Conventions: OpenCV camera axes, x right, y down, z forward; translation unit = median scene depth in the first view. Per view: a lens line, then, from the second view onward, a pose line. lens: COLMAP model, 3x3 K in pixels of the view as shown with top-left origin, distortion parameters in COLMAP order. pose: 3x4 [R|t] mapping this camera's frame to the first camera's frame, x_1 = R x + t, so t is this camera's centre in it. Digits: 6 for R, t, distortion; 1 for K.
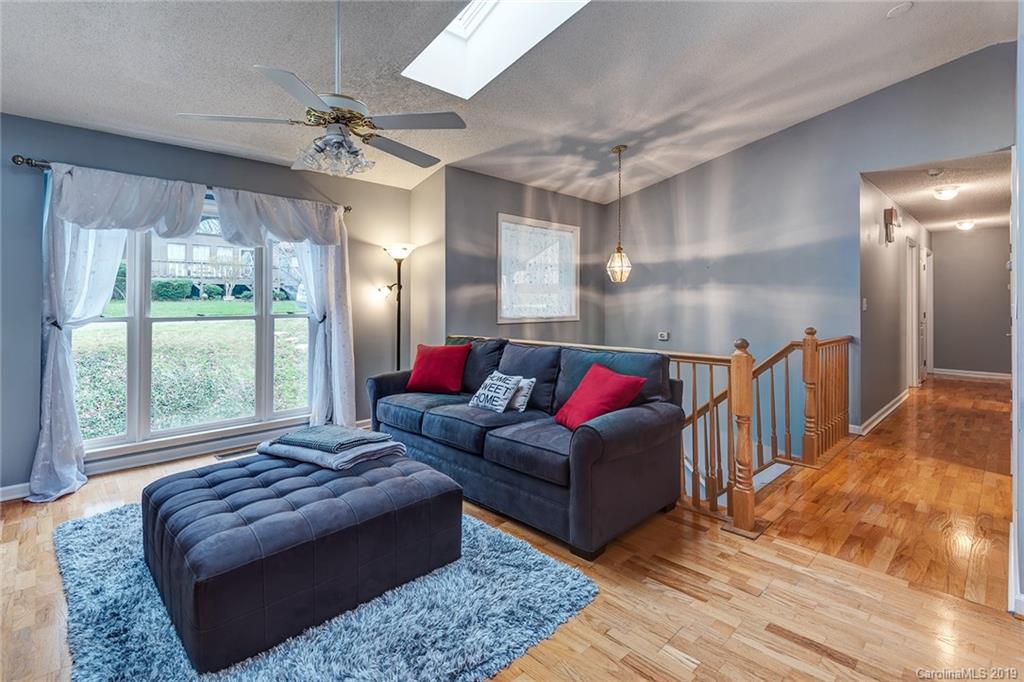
lens RADIAL K [[486.5, 0, 515.8], [0, 486.5, 307.0], [0, 0, 1]] dist [0.002631, -0.005810]
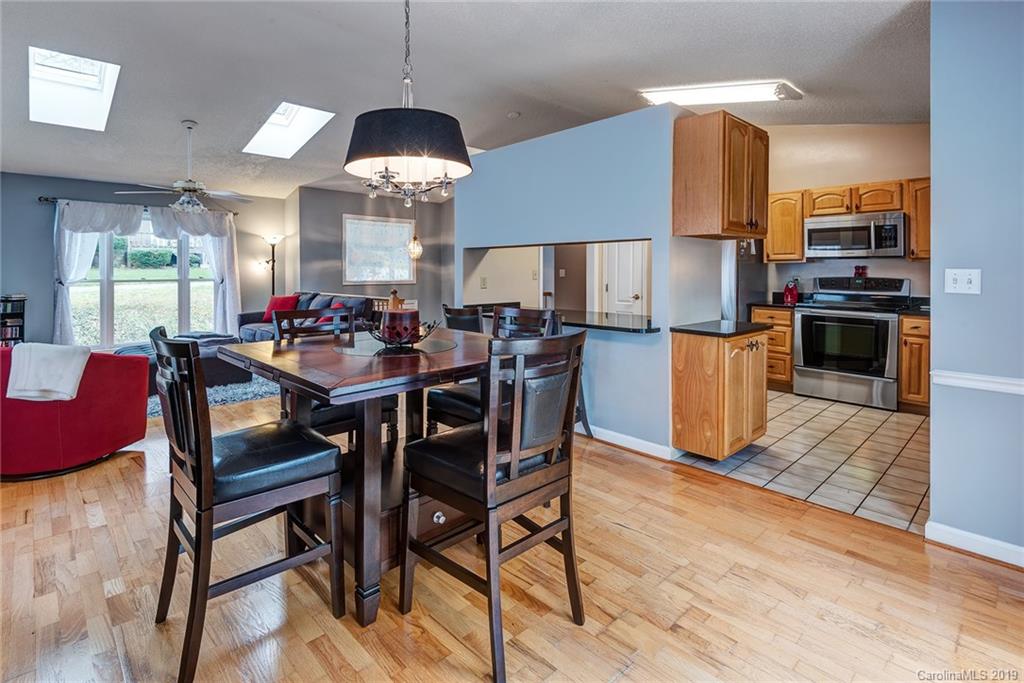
lens RADIAL K [[486.5, 0, 508.8], [0, 486.5, 275.1], [0, 0, 1]] dist [0.002631, -0.005810]
pose [[0.999999, -0.000280, 0.001085, 0.585549], [0.000277, 0.999998, 0.002174, -0.000198], [-0.001086, -0.002174, 0.999997, -0.656561]]
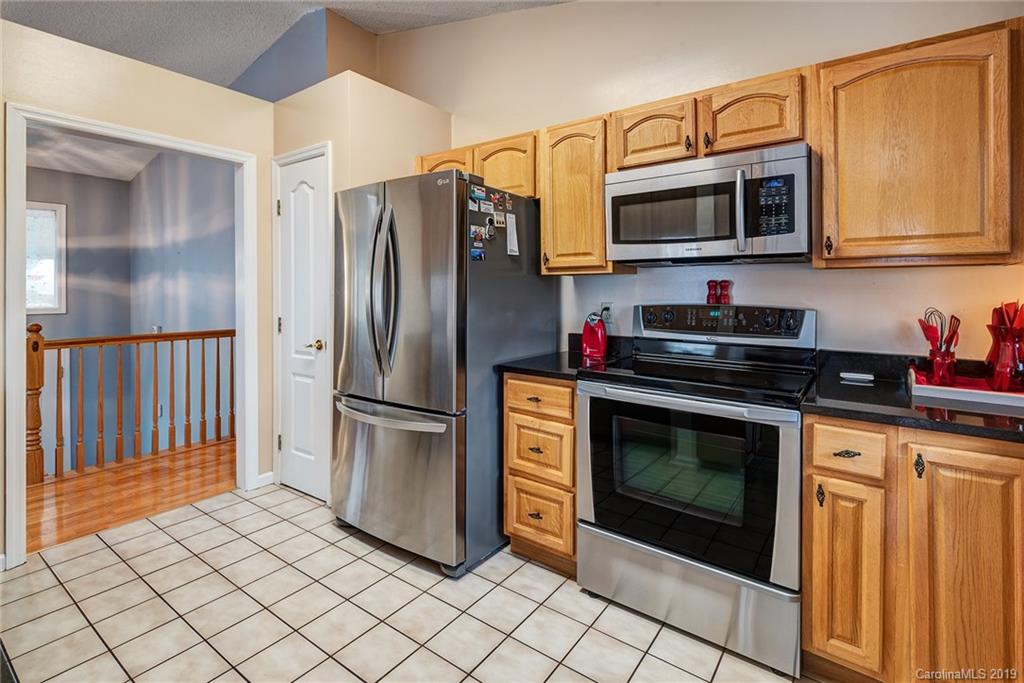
lens RADIAL K [[486.5, 0, 528.9], [0, 486.5, 293.0], [0, 0, 1]] dist [0.002631, -0.005810]
pose [[0.976625, -0.002200, 0.214937, 1.070699], [0.002750, 0.999994, -0.002261, -0.004479], [-0.214931, 0.002799, 0.976625, -0.022262]]
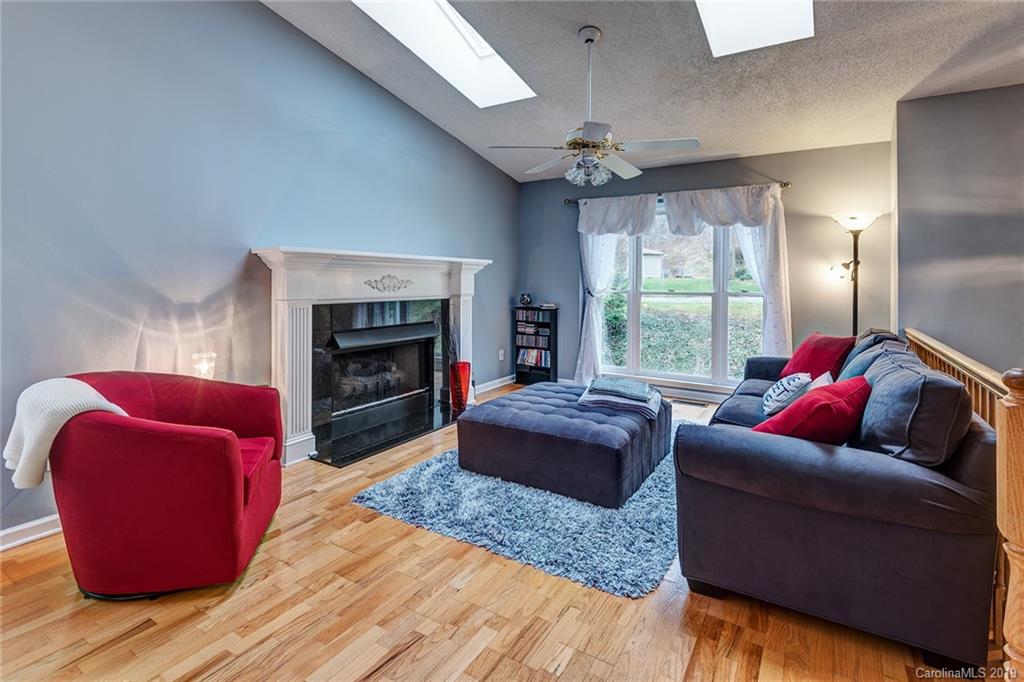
lens RADIAL K [[486.5, 0, 511.6], [0, 486.5, 279.6], [0, 0, 1]] dist [0.002631, -0.005810]
pose [[0.228441, 0.000941, -0.973557, 0.477113], [-0.018400, 0.999825, -0.003351, -0.001758], [0.973384, 0.018679, 0.228418, 0.265734]]
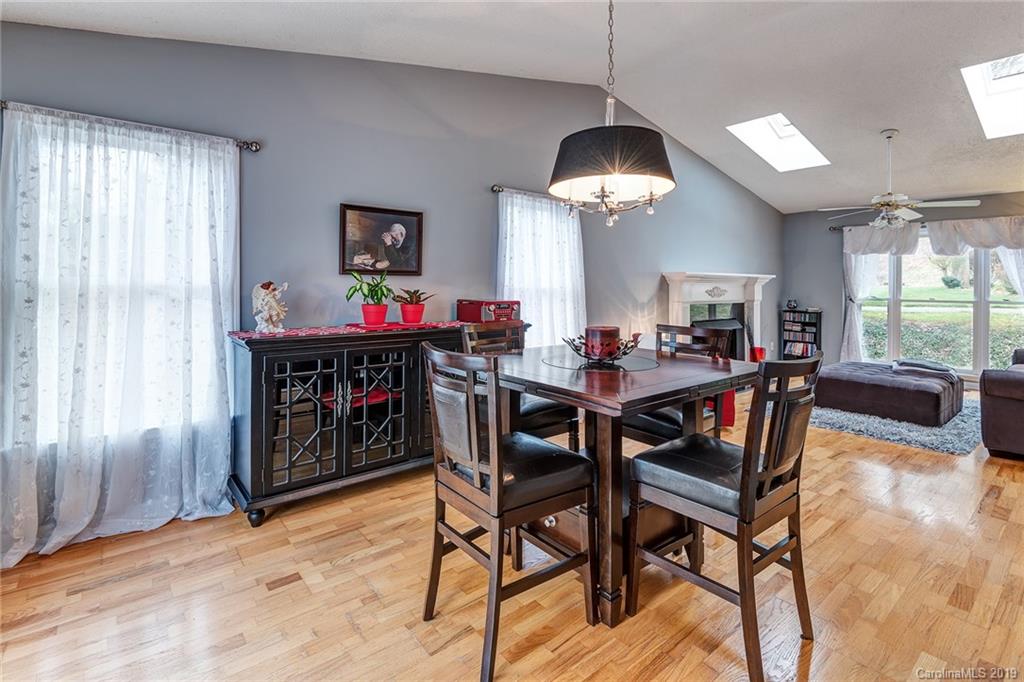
lens RADIAL K [[486.5, 0, 515.9], [0, 486.5, 283.6], [0, 0, 1]] dist [0.002631, -0.005810]
pose [[-0.081864, -0.003913, -0.996636, 0.984871], [-0.021274, 0.999771, -0.002178, -0.002020], [0.996416, 0.021024, -0.081929, -0.220993]]
